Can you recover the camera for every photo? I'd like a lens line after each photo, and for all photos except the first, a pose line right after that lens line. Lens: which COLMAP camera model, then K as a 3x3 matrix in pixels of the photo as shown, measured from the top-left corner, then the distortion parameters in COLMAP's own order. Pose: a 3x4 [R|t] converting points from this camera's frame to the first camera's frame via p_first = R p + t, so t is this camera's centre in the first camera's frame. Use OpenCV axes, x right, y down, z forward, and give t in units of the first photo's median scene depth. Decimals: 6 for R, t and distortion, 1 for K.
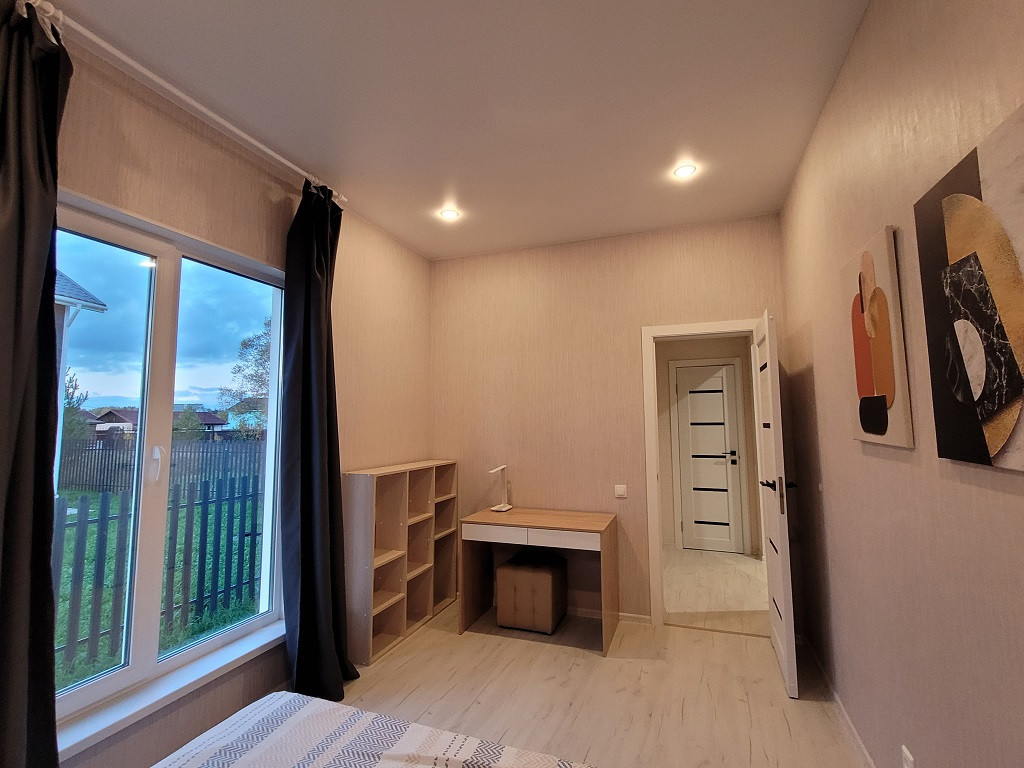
lens RADIAL K [[477.6, 0, 514.1], [0, 477.6, 378.7], [0, 0, 1]] dist [0.001148, 0.000033]
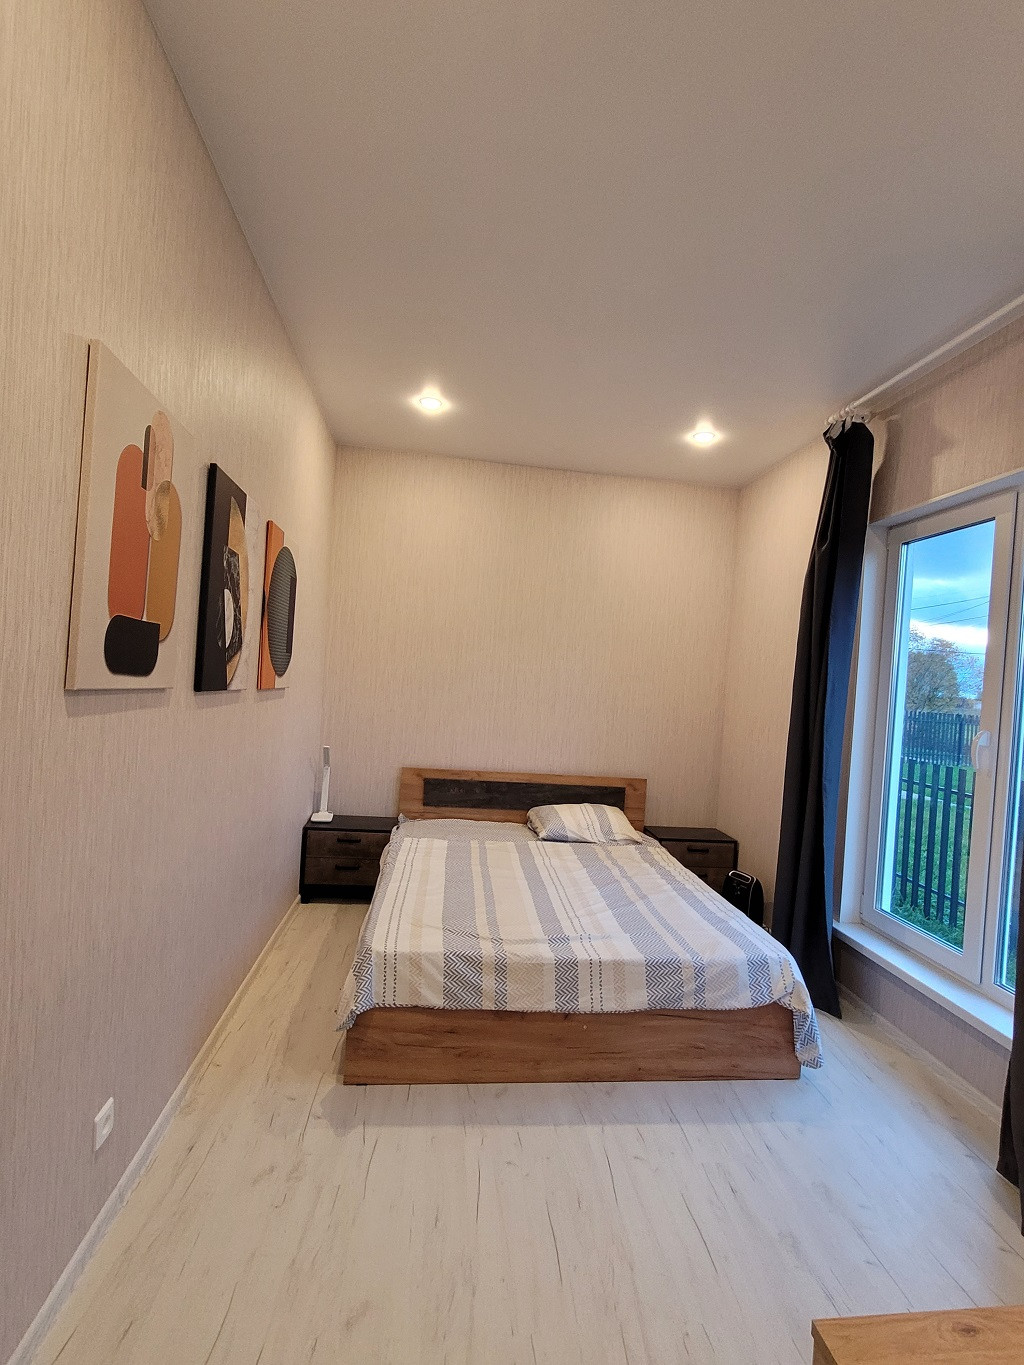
lens RADIAL K [[636.6, 0, 524.4], [0, 636.6, 681.8], [0, 0, 1]] dist [0.001148, 0.000033]
pose [[-0.885866, -0.046326, -0.461623, 0.727250], [-0.013532, 0.997159, -0.074101, 0.195064], [0.463745, -0.059397, -0.883976, 2.173579]]
